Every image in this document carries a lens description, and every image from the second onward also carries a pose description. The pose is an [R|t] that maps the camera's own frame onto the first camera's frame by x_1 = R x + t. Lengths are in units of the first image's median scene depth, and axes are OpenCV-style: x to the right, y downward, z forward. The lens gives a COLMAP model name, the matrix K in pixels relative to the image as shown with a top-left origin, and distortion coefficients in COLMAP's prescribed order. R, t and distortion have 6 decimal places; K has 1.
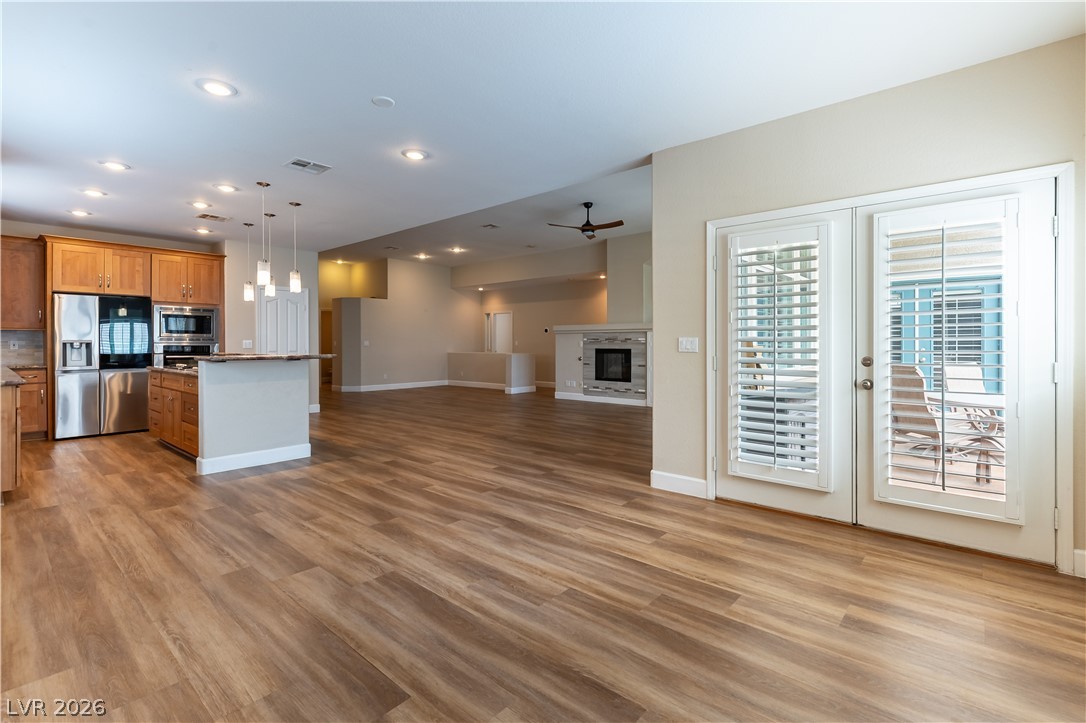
lens RADIAL K [[489.0, 0, 570.4], [0, 489.0, 344.9], [0, 0, 1]] dist [-0.001540, -0.000298]
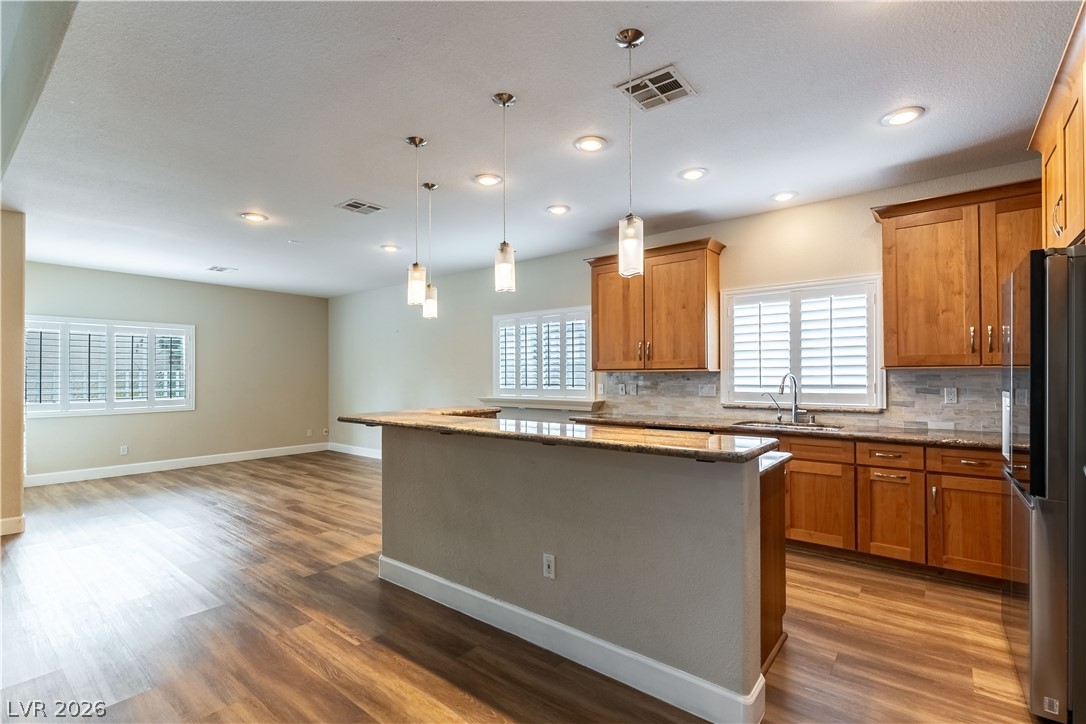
lens RADIAL K [[494.2, 0, 555.3], [0, 494.2, 371.7], [0, 0, 1]] dist [-0.001017, -0.000200]
pose [[-0.999723, 0.005192, -0.022965, -0.506453], [0.005277, 0.999979, -0.003627, -0.021152], [0.022946, -0.003747, -0.999730, 1.117648]]
